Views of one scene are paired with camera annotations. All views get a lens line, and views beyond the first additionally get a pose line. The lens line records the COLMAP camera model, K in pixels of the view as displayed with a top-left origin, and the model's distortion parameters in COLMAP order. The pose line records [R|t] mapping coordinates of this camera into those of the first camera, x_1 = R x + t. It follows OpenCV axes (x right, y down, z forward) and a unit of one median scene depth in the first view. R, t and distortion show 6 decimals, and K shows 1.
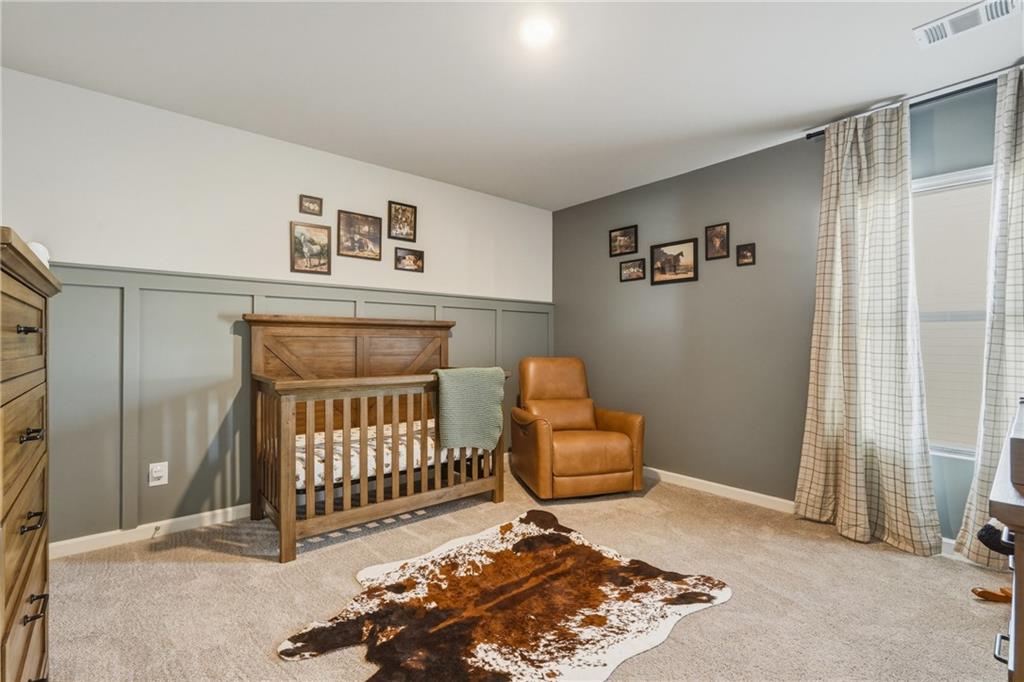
lens RADIAL K [[458.8, 0, 513.7], [0, 458.8, 342.5], [0, 0, 1]] dist [-0.011766, 0.008716]
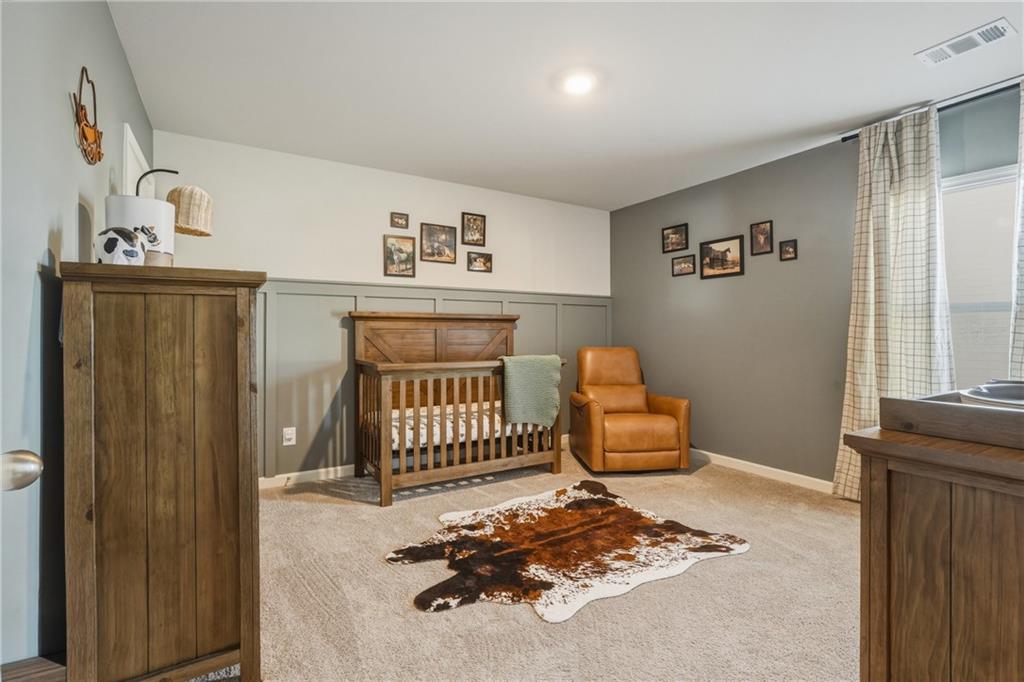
lens RADIAL K [[458.8, 0, 513.7], [0, 458.8, 342.5], [0, 0, 1]] dist [-0.011766, 0.008716]
pose [[0.988309, 0.000265, -0.152461, 0.043228], [0.002626, 0.999821, 0.018755, 0.000866], [0.152439, -0.018936, 0.988131, -0.170124]]
